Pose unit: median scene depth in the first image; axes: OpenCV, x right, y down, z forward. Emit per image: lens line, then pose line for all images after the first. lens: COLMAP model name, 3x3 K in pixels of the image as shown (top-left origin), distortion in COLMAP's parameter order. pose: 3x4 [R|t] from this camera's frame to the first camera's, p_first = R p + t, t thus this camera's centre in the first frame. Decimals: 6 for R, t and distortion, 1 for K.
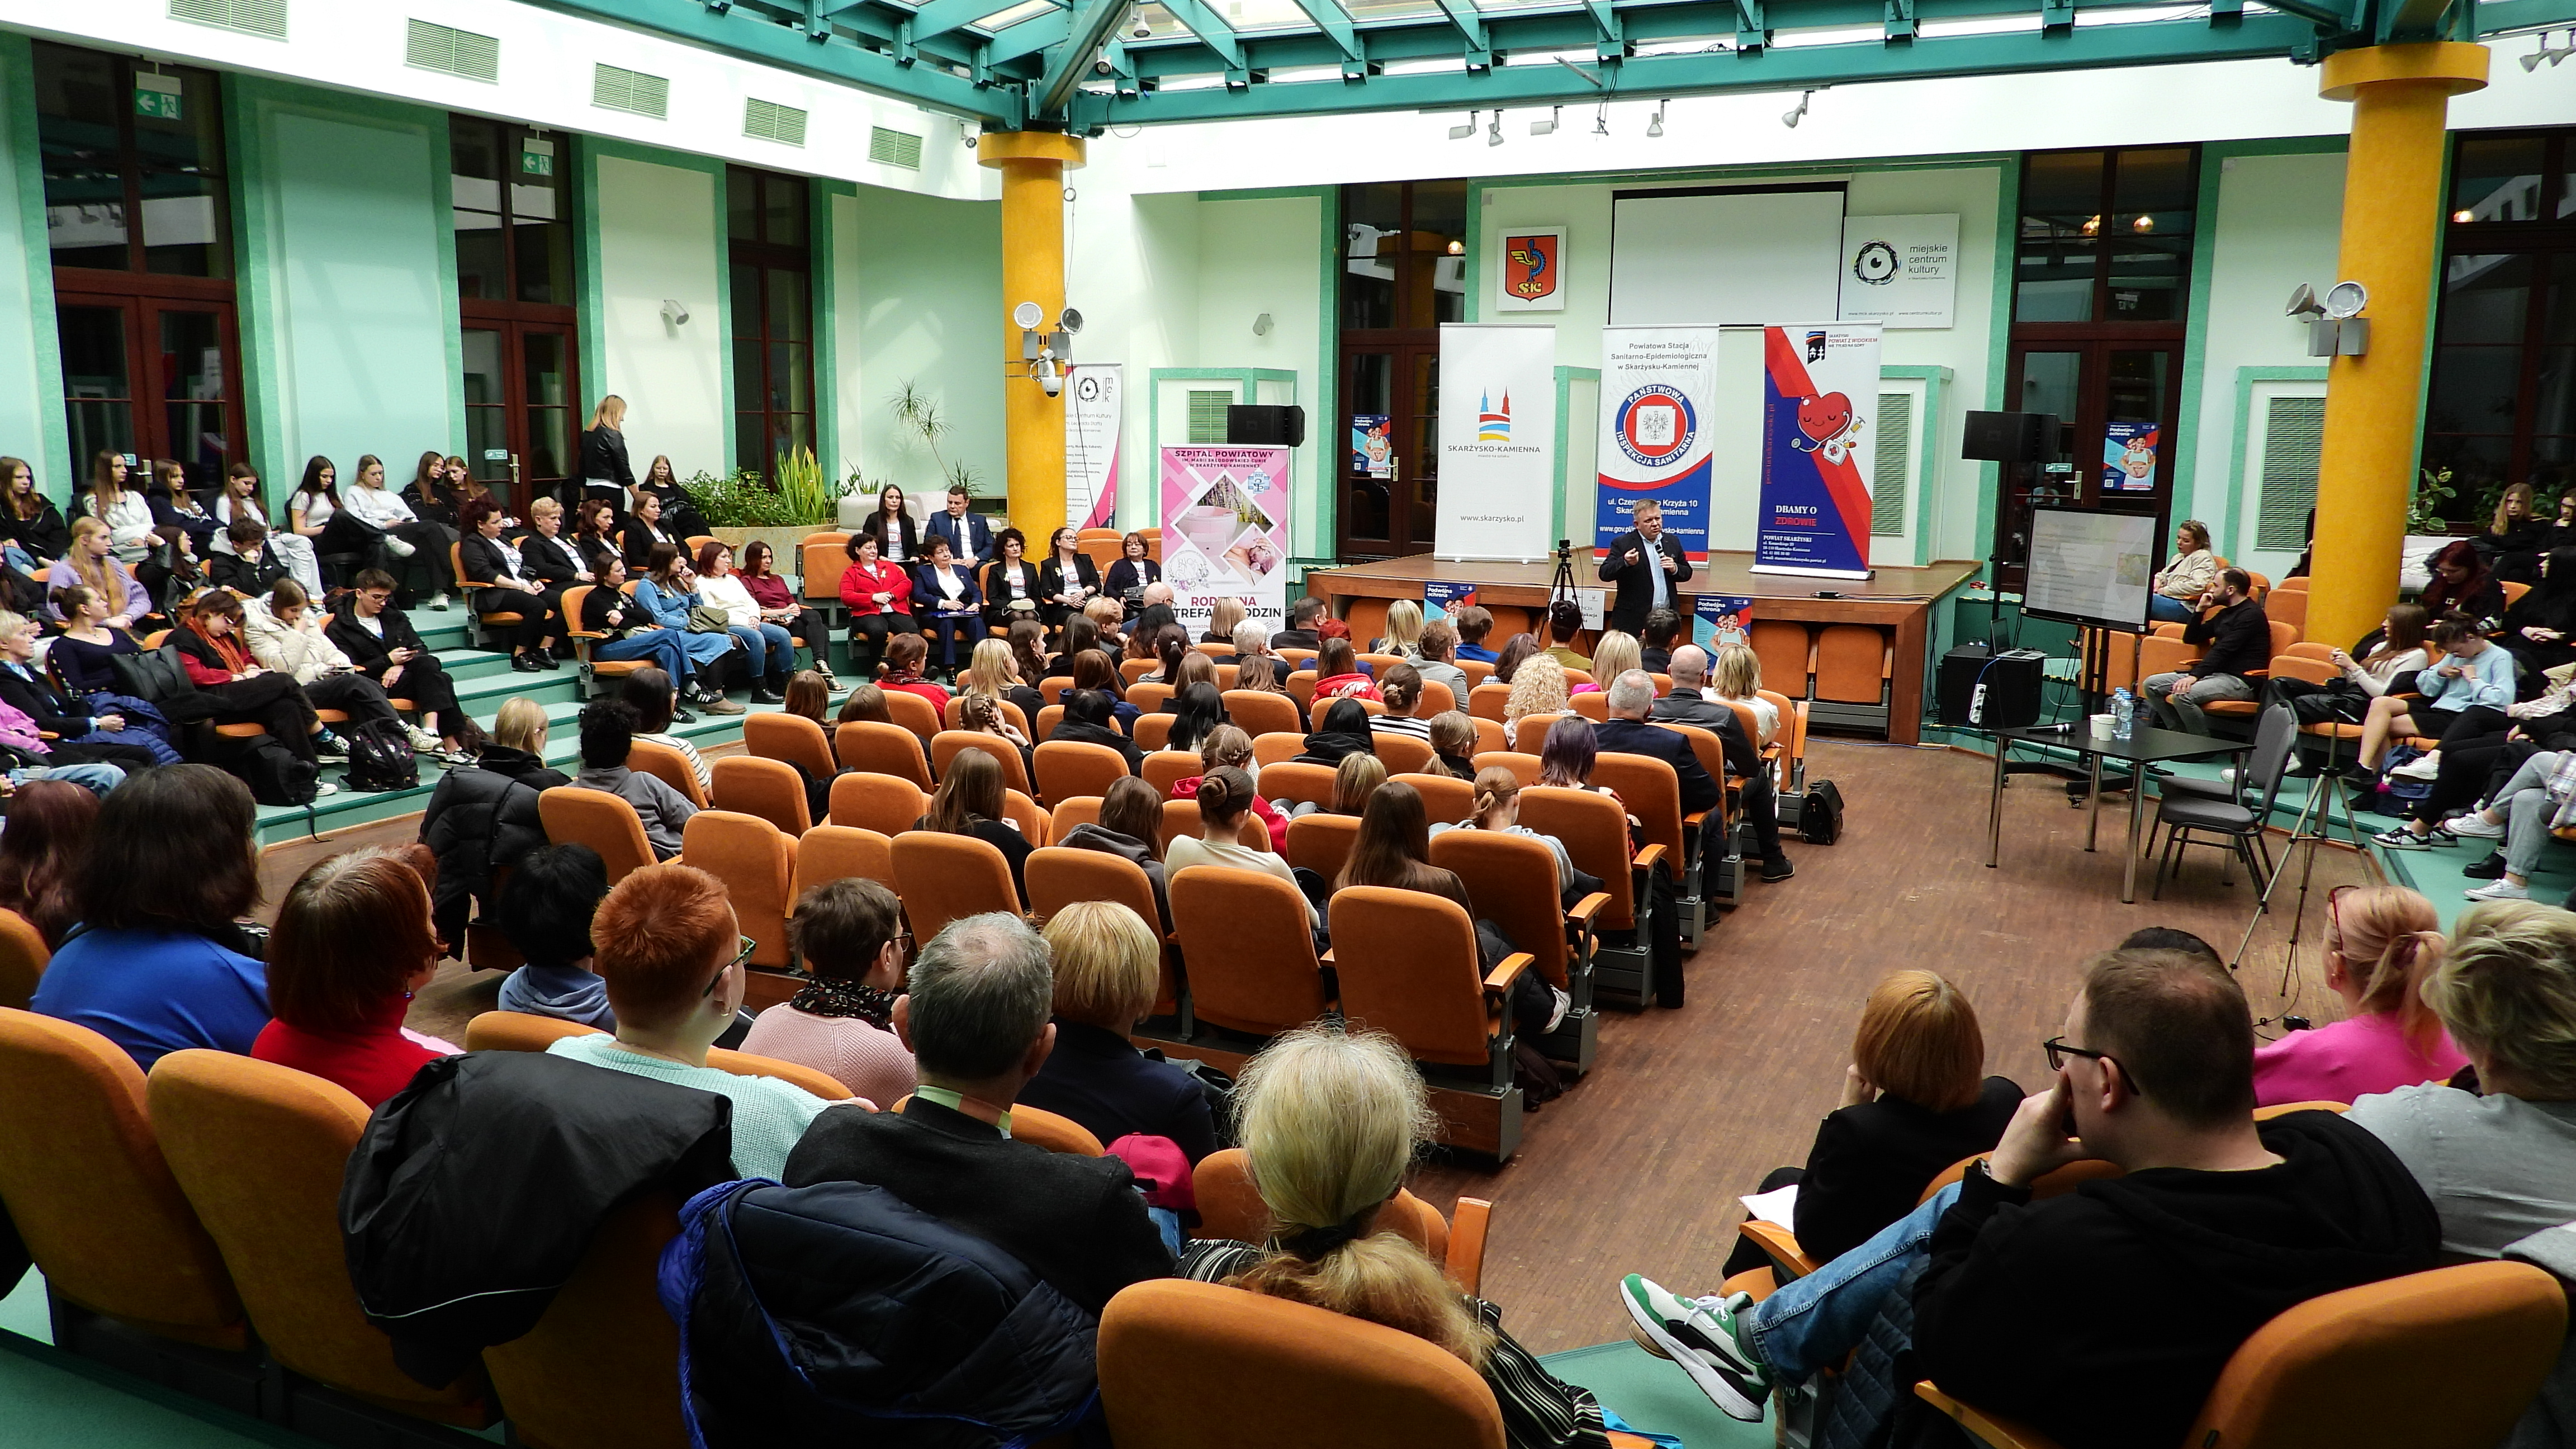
lens RADIAL K [[1830.2, 0, 1288.0], [0, 1830.2, 724.5], [0, 0, 1]] dist [-0.022602, 0.002502]
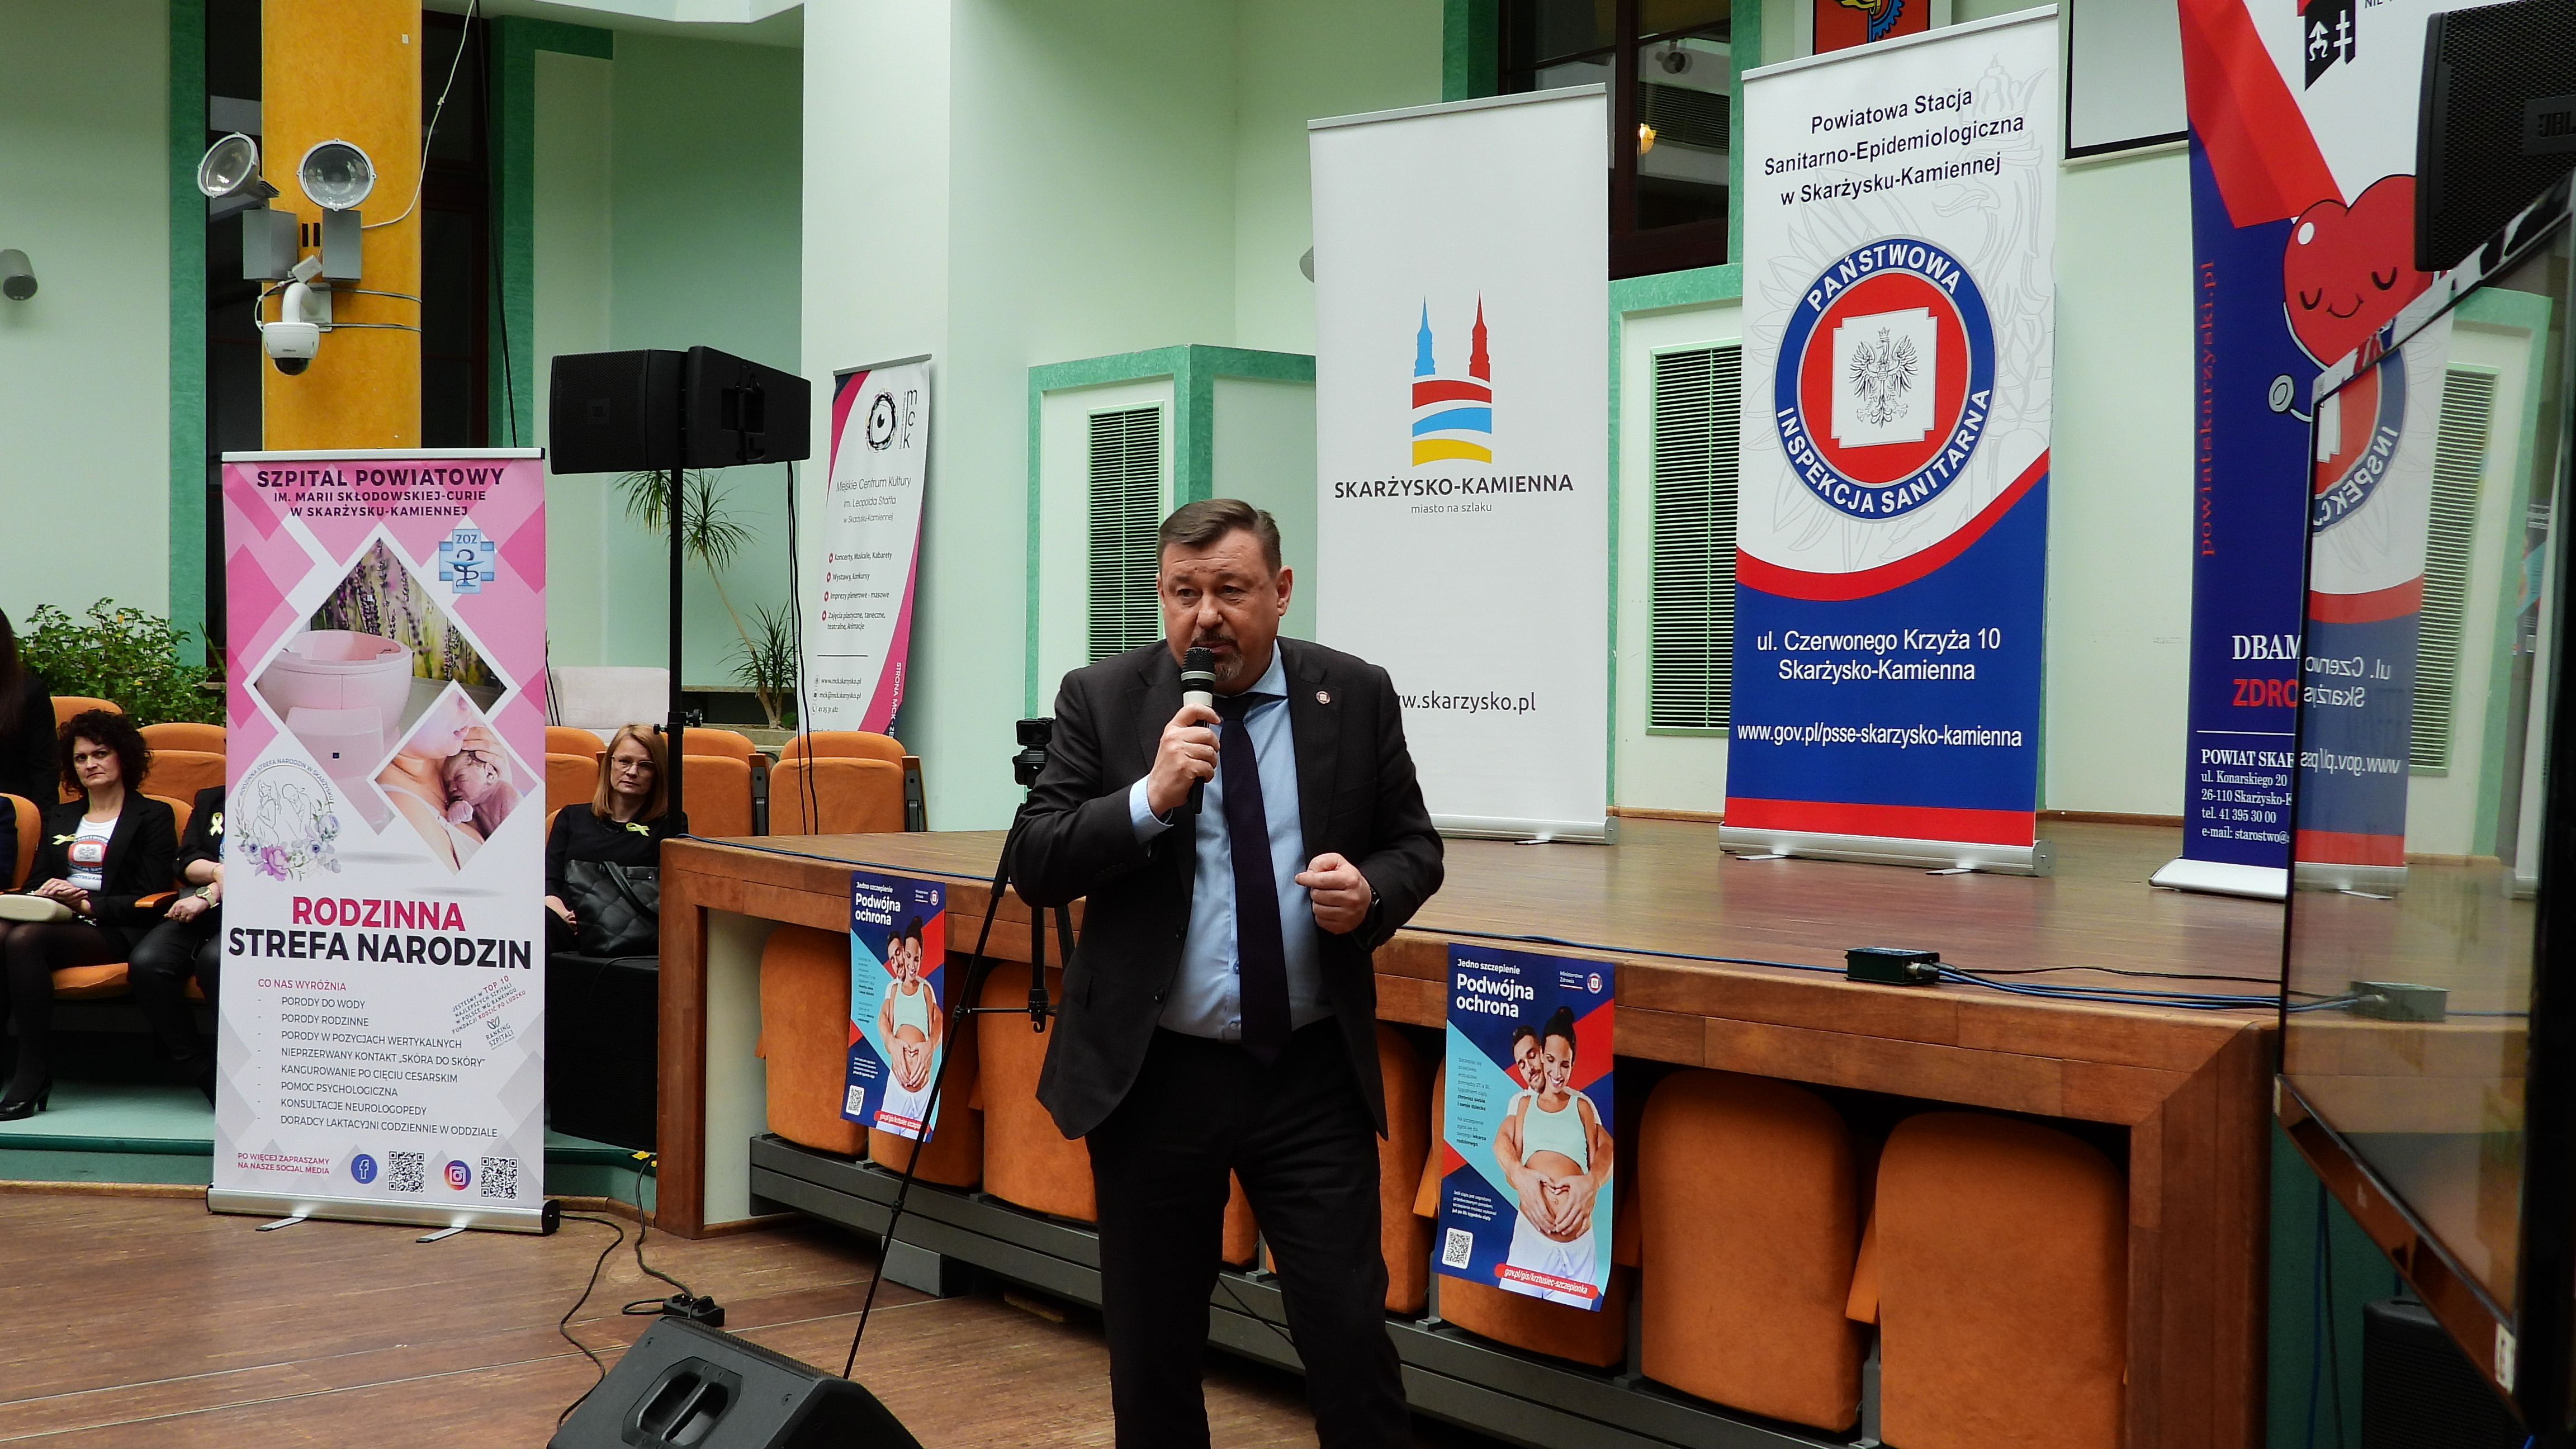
lens RADIAL K [[2870.7, 0, 1288.0], [0, 2870.7, 724.5], [0, 0, 1]] dist [-0.007249, 0.025604]
pose [[0.891550, 0.006301, -0.452878, 0.334178], [-0.073691, 0.988598, -0.131317, -0.042689], [0.446887, 0.150449, 0.881849, 0.576673]]
